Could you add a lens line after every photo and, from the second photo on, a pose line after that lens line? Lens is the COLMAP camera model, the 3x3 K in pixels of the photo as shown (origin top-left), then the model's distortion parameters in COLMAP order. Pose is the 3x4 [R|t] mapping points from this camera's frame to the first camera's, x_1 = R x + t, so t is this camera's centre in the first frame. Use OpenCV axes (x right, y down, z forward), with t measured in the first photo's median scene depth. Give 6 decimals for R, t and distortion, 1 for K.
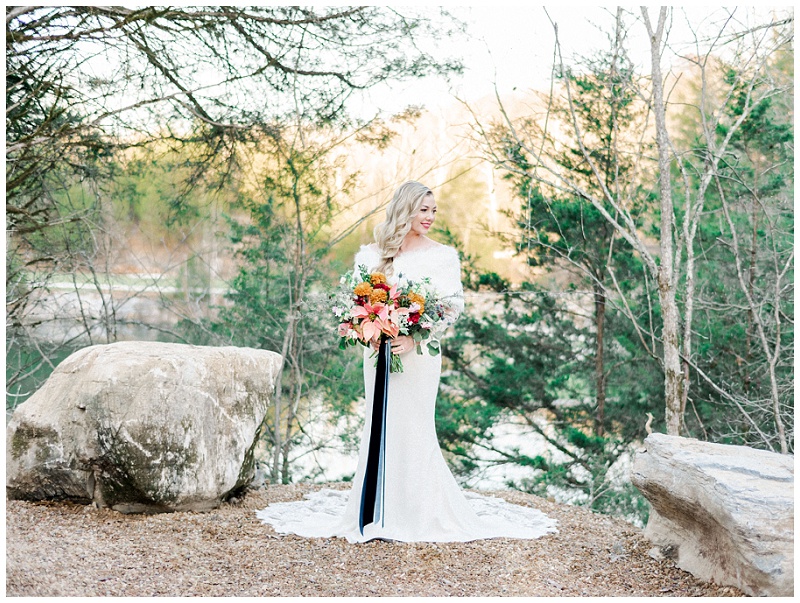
lens RADIAL K [[1659.3, 0, 391.0], [0, 1659.3, 299.3], [0, 0, 1]] dist [0.030996, 0.000000]
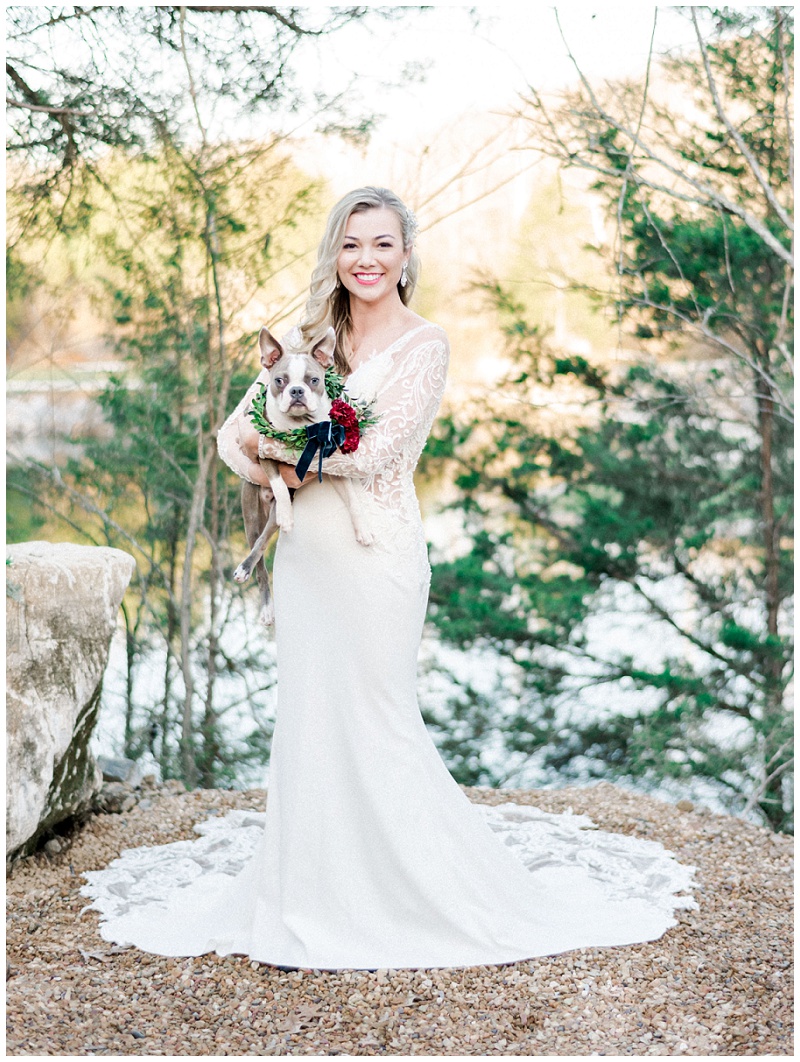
lens RADIAL K [[2202.7, 0, 373.6], [0, 2202.7, 516.3], [0, 0, 1]] dist [0.030996, 0.000000]
pose [[0.997813, -0.041552, -0.051403, 0.037664], [0.044771, 0.996999, 0.063152, -0.015696], [0.048625, -0.065315, 0.996679, 0.307906]]
